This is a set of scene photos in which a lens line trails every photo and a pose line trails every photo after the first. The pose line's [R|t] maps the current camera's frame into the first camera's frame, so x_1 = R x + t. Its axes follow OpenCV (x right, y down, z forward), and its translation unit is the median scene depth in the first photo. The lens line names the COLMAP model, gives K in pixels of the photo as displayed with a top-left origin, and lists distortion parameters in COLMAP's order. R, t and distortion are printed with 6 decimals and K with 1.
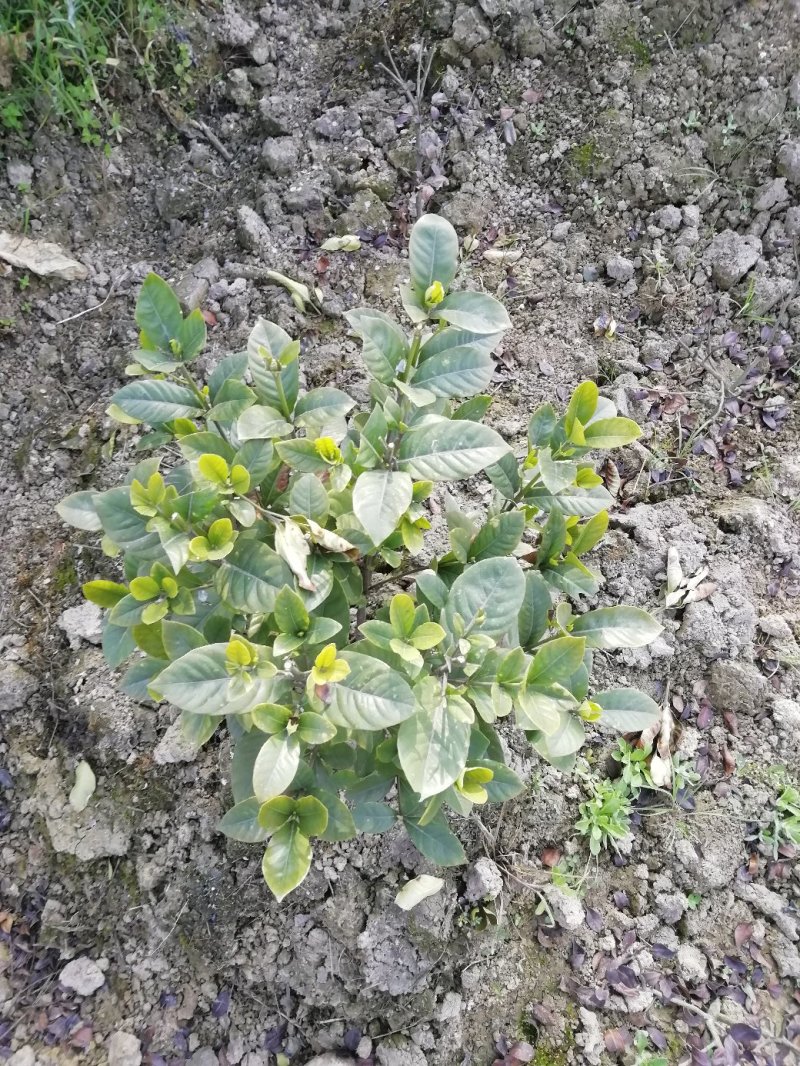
lens RADIAL K [[807.2, 0, 385.2], [0, 807.2, 528.5], [0, 0, 1]] dist [0.041361, -0.030113]
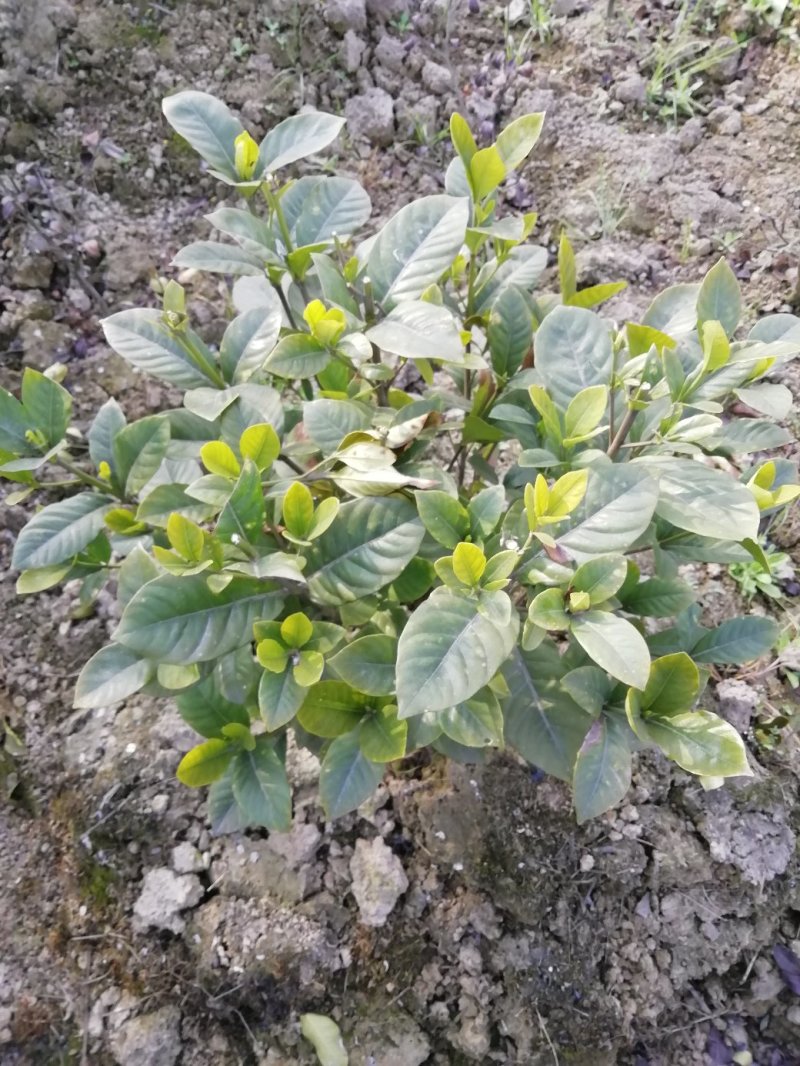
lens RADIAL K [[831.0, 0, 400.0], [0, 831.0, 533.0], [0, 0, 1]] dist [0.000379, 0.009434]
pose [[0.666319, -0.704234, 0.245099, -0.157655], [0.727336, 0.686260, -0.005510, 0.041449], [-0.164322, 0.181941, 0.969482, 0.131762]]
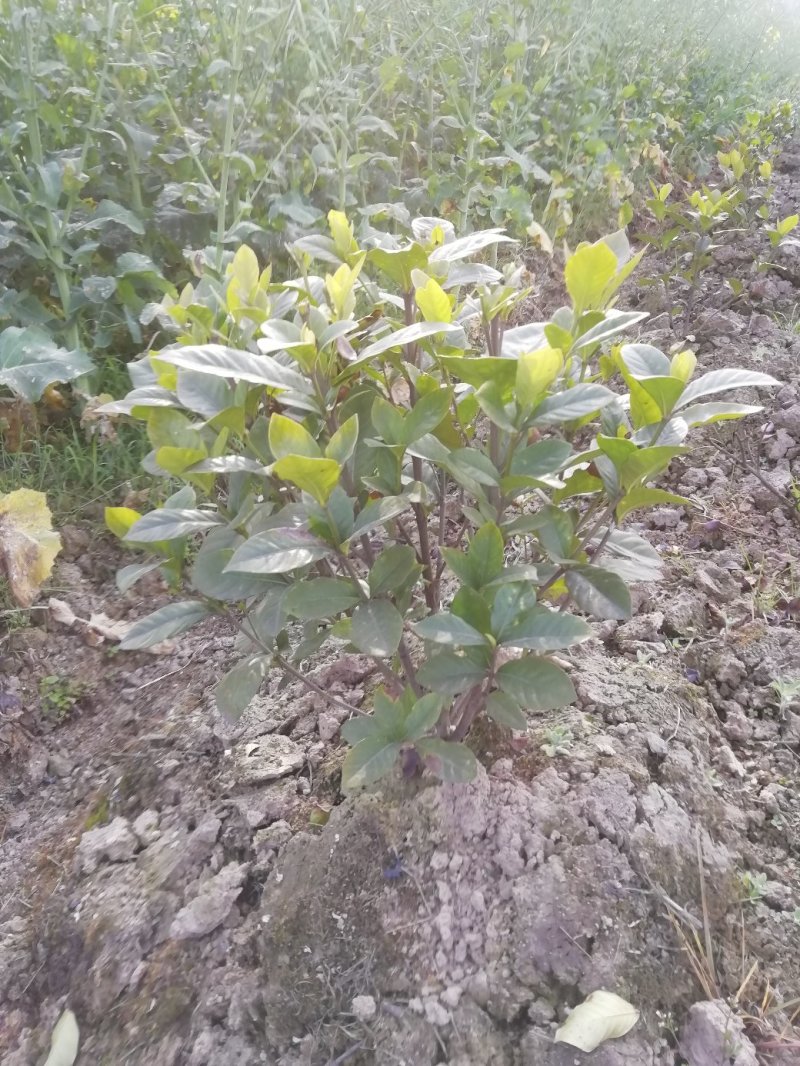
lens RADIAL K [[792.9, 0, 400.0], [0, 792.9, 533.0], [0, 0, 1]] dist [0.040260, -0.003304]
pose [[0.987321, -0.153473, -0.040544, -0.012505], [0.082850, 0.716085, -0.693079, 0.418575], [0.135402, 0.680932, 0.719721, 0.250906]]
